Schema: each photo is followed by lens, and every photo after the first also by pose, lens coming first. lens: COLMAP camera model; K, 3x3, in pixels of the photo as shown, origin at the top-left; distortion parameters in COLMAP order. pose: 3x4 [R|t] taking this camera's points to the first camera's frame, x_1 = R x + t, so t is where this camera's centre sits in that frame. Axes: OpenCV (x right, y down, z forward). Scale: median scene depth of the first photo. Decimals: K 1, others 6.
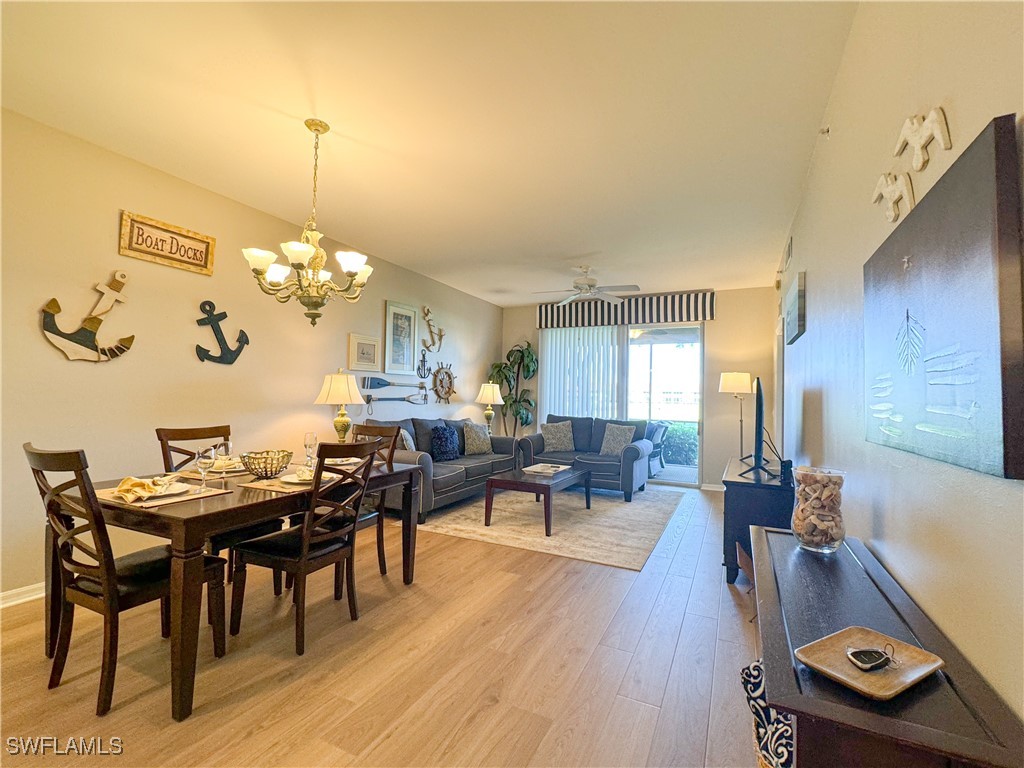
lens RADIAL K [[460.2, 0, 512.0], [0, 460.2, 384.0], [0, 0, 1]] dist [0.001050, 0.000064]
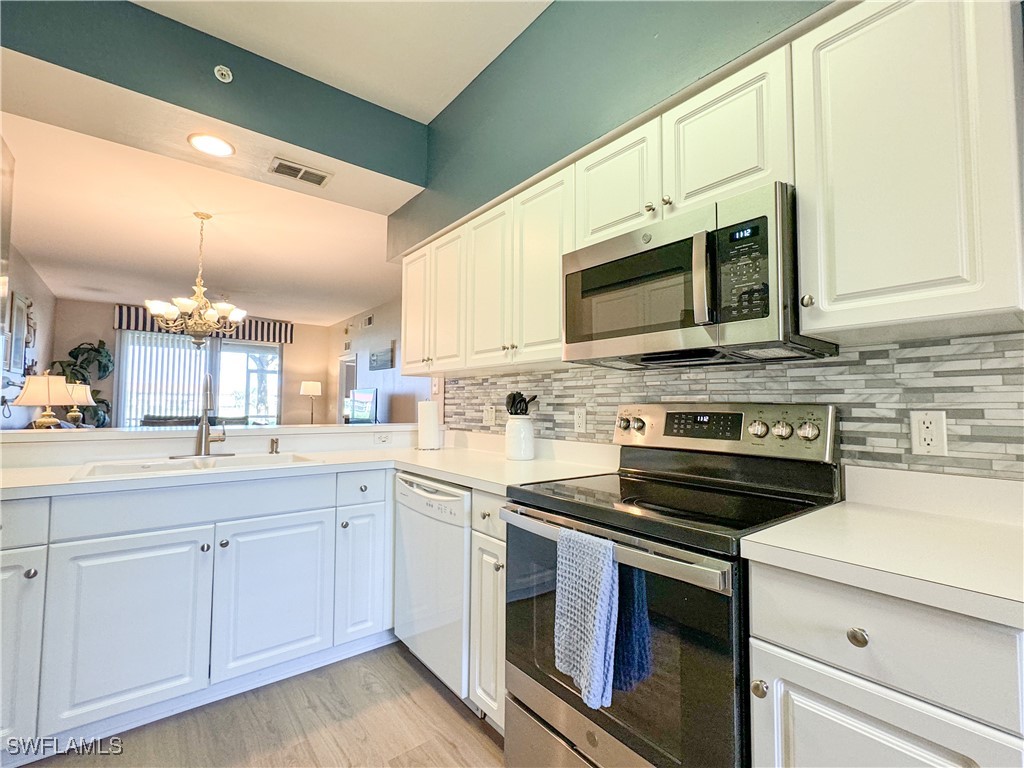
lens RADIAL K [[460.2, 0, 512.0], [0, 460.2, 384.0], [0, 0, 1]] dist [0.001050, 0.000064]
pose [[0.432607, 0.028725, 0.901125, -0.674916], [-0.027367, 0.999450, -0.018721, -0.009316], [-0.901167, -0.016562, 0.433155, -0.282200]]
